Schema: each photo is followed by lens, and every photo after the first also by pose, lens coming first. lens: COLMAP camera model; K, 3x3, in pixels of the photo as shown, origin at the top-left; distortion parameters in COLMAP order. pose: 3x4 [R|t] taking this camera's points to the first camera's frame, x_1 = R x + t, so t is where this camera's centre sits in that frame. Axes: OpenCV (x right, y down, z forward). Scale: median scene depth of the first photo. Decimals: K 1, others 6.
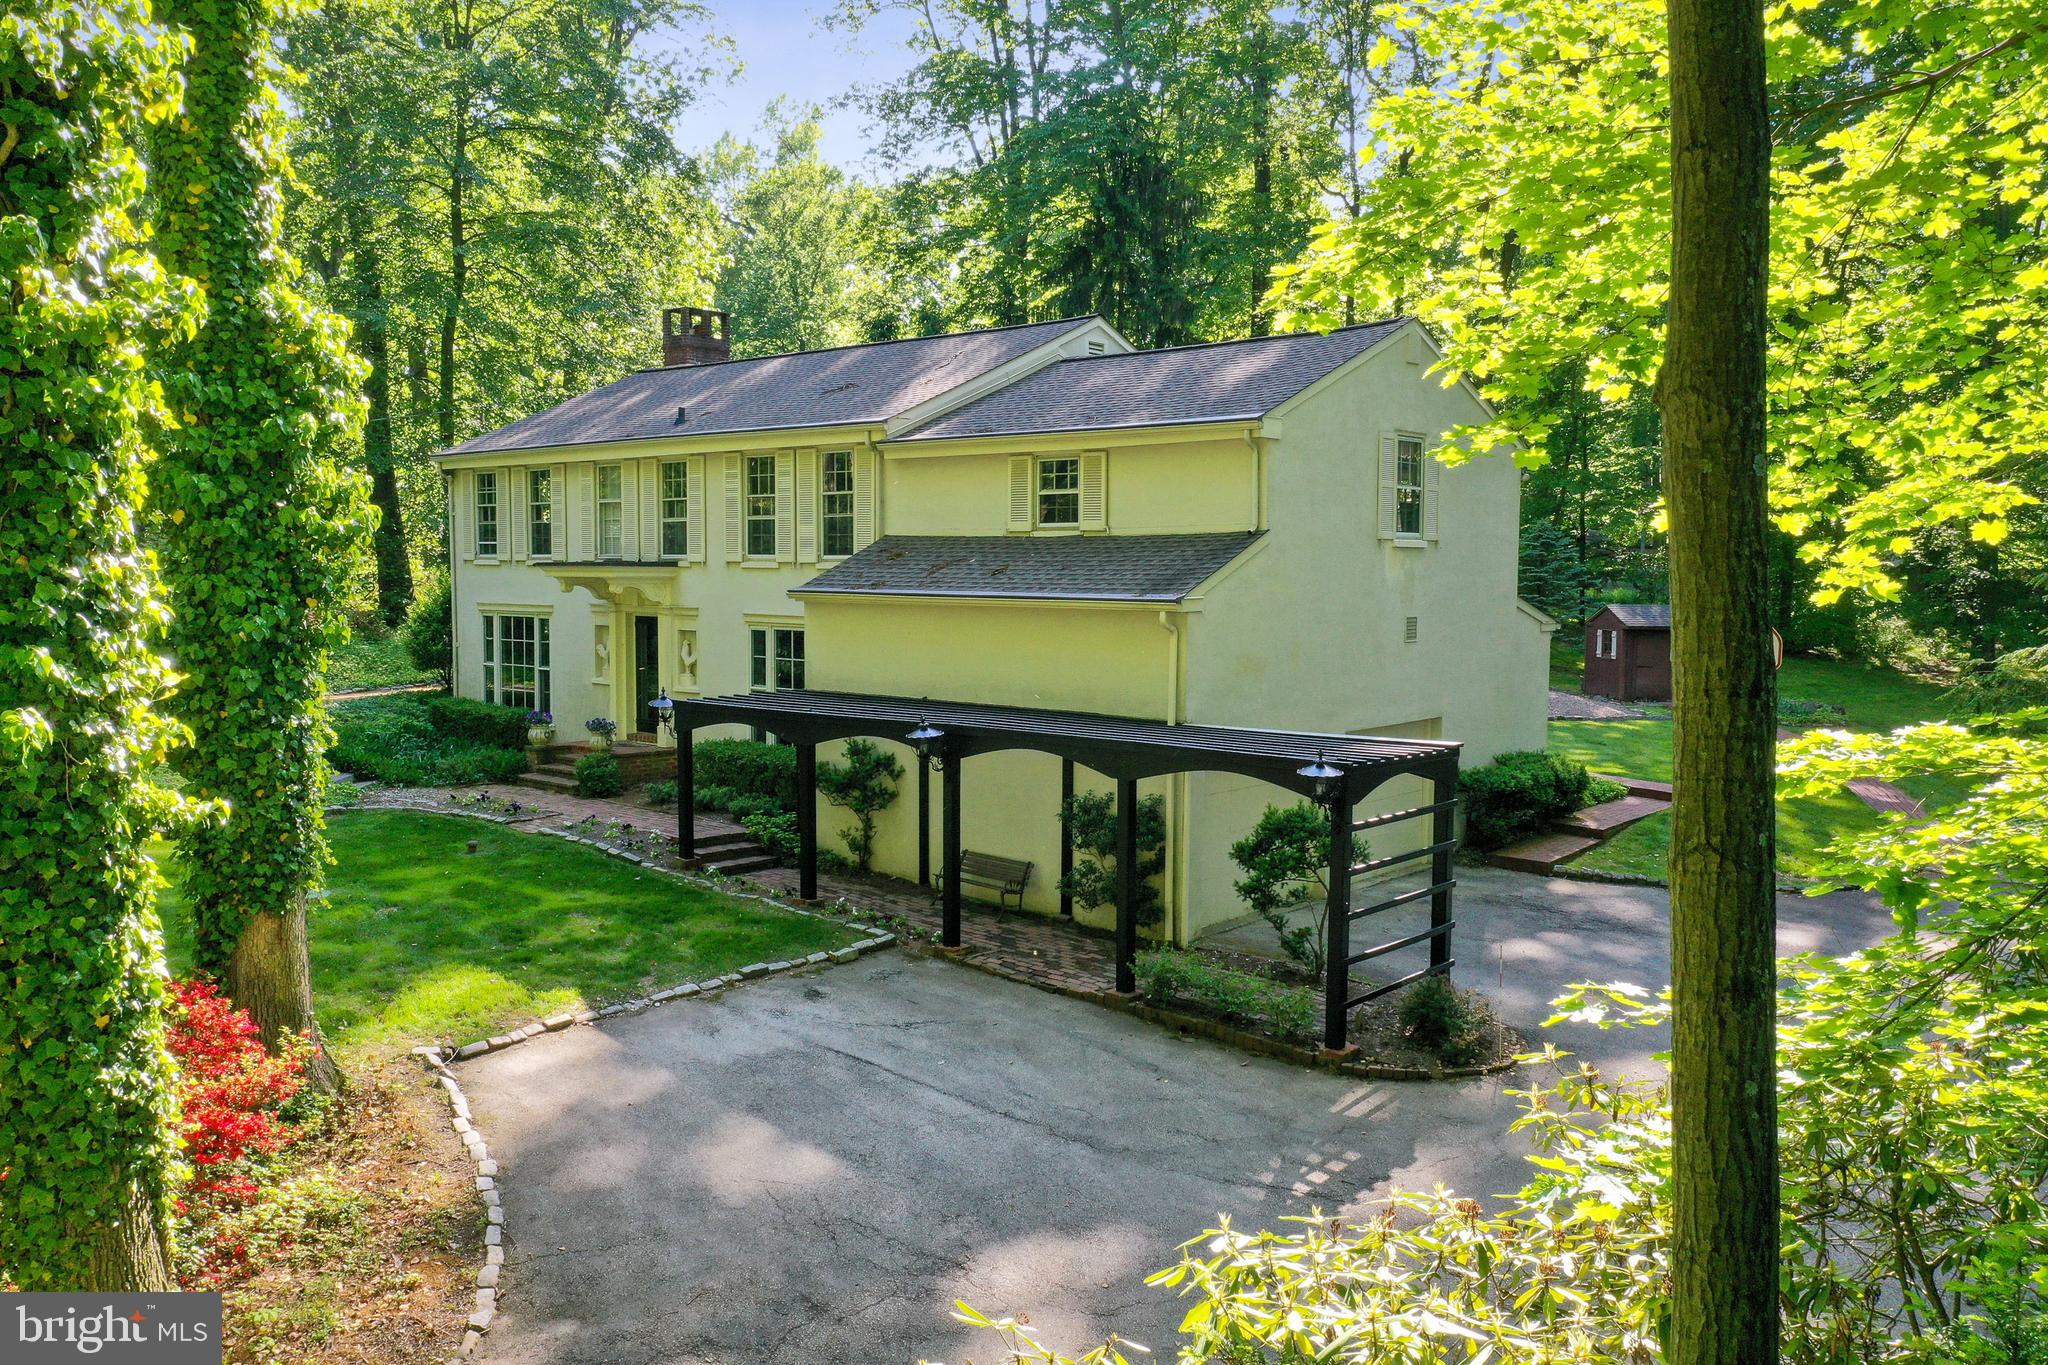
lens RADIAL K [[1588.5, 0, 1024.0], [0, 1588.5, 682.5], [0, 0, 1]] dist [0.003064, 0.004647]
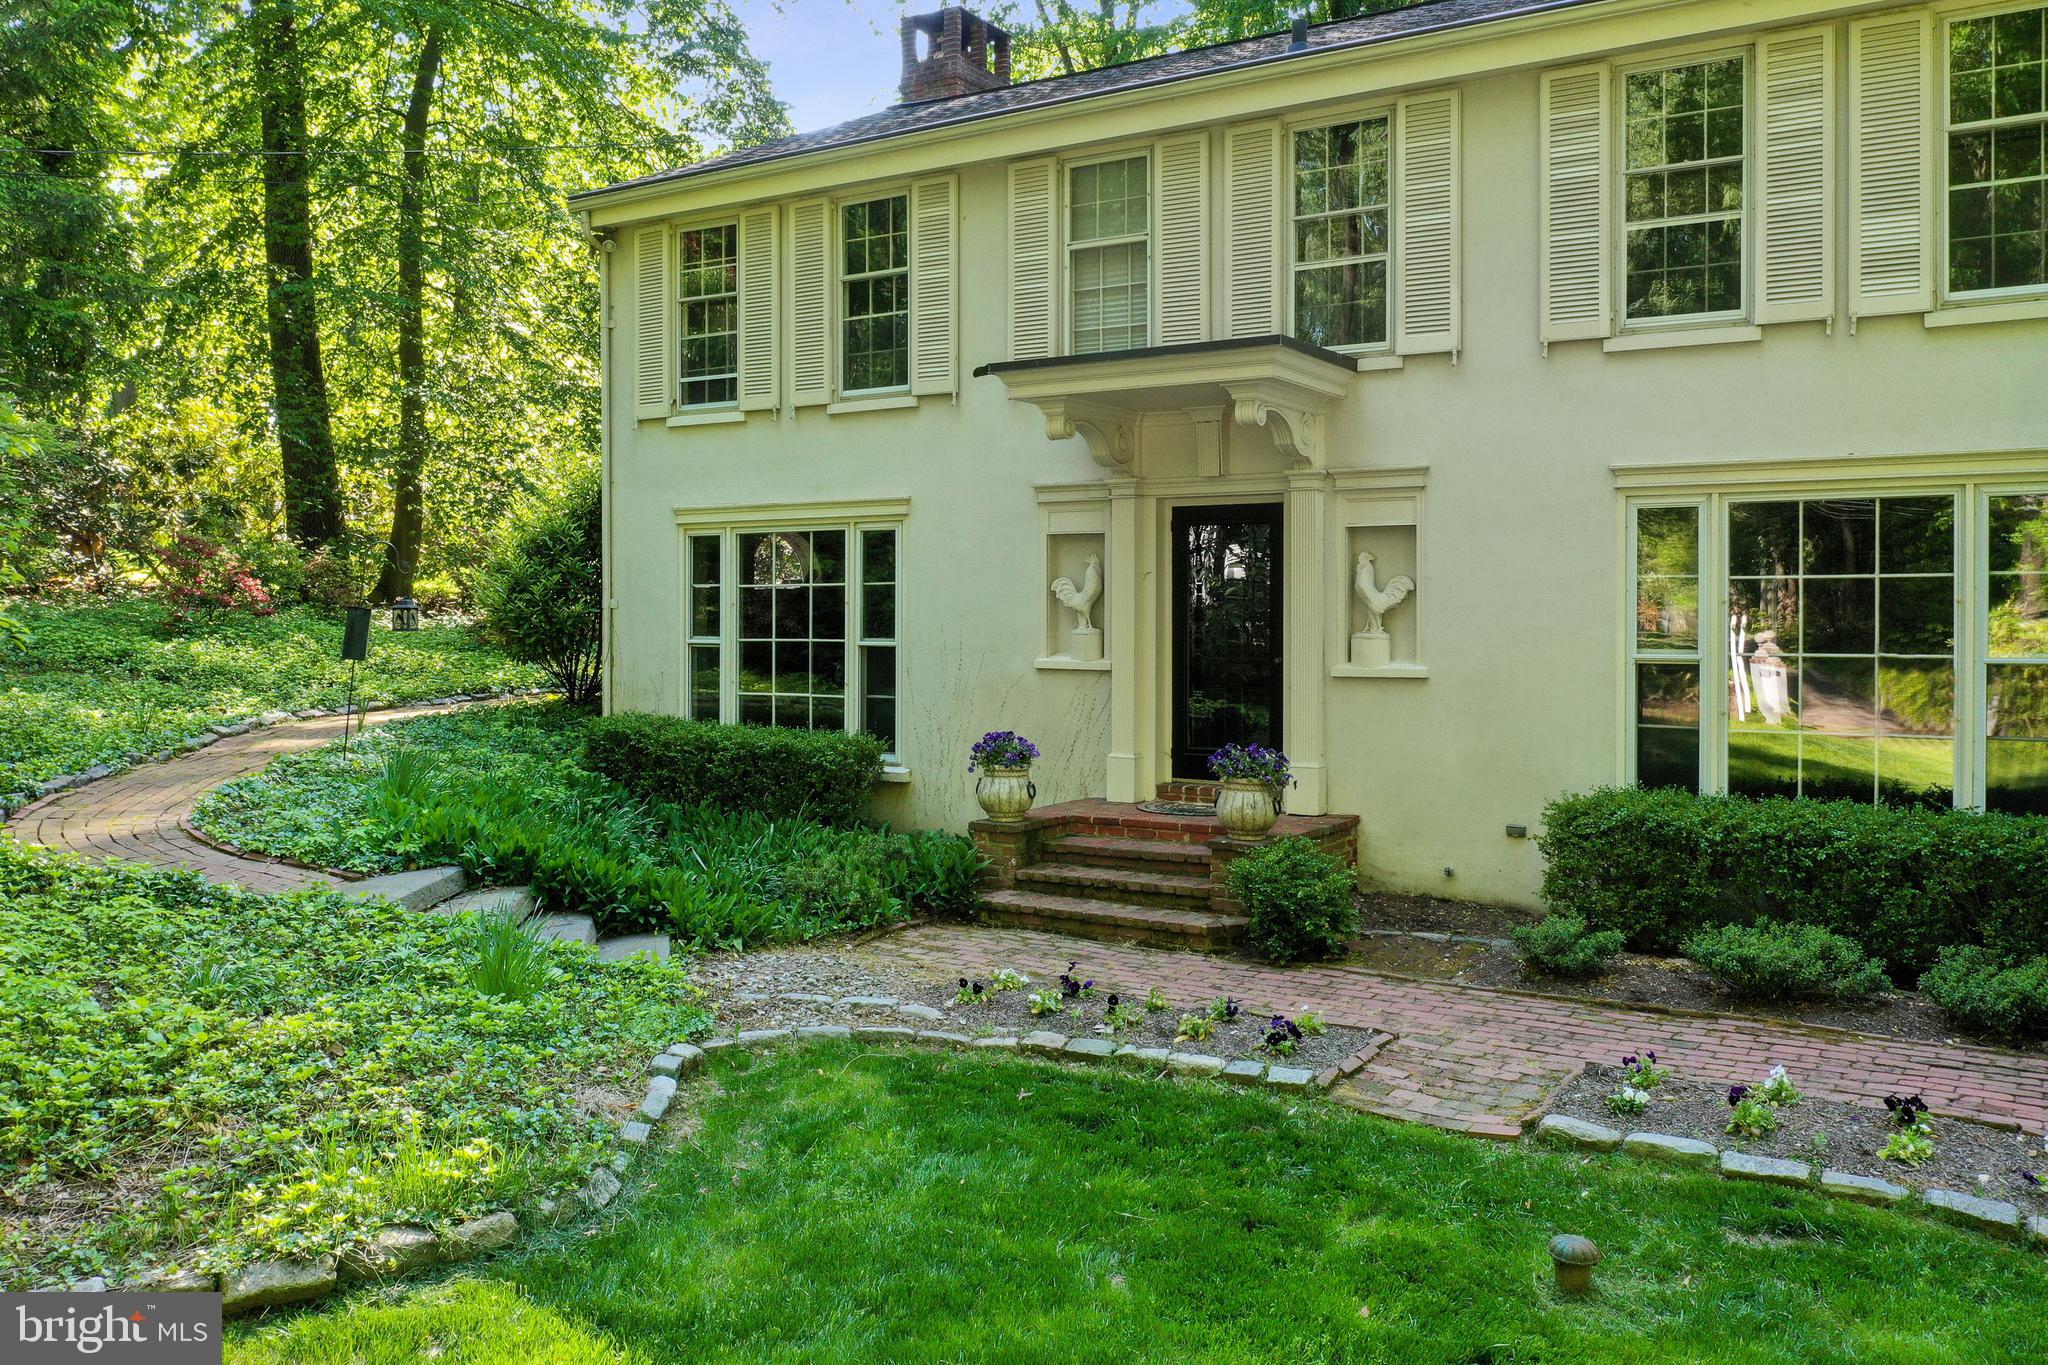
lens RADIAL K [[1634.3, 0, 1024.5], [0, 1634.3, 627.3], [0, 0, 1]] dist [-0.004596, 0.001622]
pose [[0.986680, 0.007386, 0.162505, -0.370230], [0.006554, 0.996353, -0.085081, 0.027840], [-0.162540, 0.085013, 0.983033, 0.605065]]
